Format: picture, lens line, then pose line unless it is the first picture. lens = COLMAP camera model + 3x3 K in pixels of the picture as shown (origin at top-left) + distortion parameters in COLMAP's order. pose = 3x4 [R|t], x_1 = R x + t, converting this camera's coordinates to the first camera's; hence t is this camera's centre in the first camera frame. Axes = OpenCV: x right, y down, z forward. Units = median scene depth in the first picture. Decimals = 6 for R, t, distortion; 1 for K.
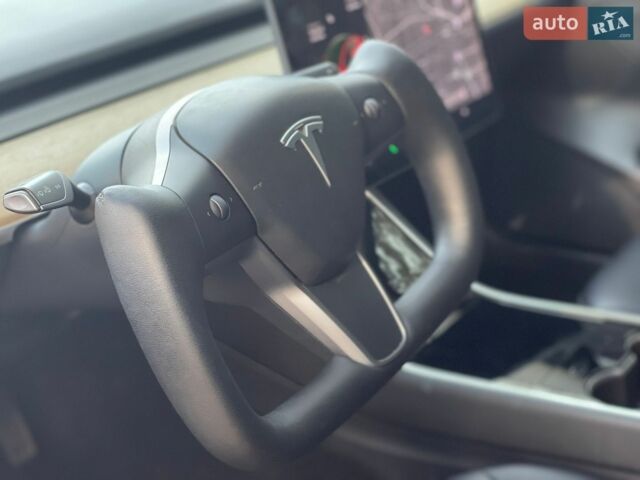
lens RADIAL K [[1118.6, 0, 320.0], [0, 1118.6, 240.0], [0, 0, 1]] dist [0.047230, 0.330135]
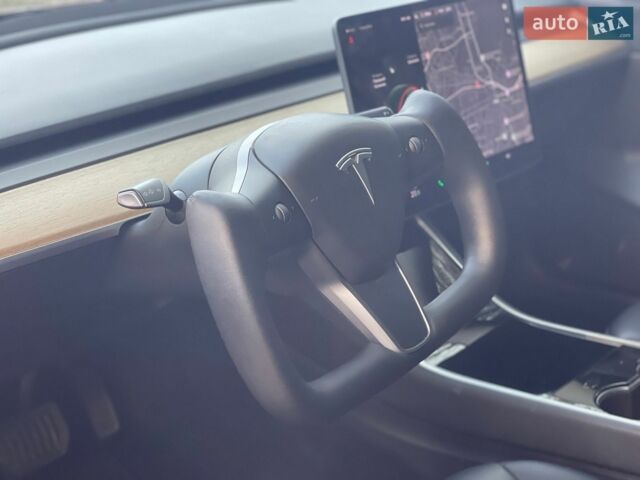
lens RADIAL K [[1118.6, 0, 320.0], [0, 1118.6, 240.0], [0, 0, 1]] dist [0.047230, 0.330135]
pose [[0.995047, 0.062357, -0.077411, 0.047683], [-0.065577, 0.997055, -0.039766, 0.044374], [0.074704, 0.044646, 0.996206, -0.236203]]
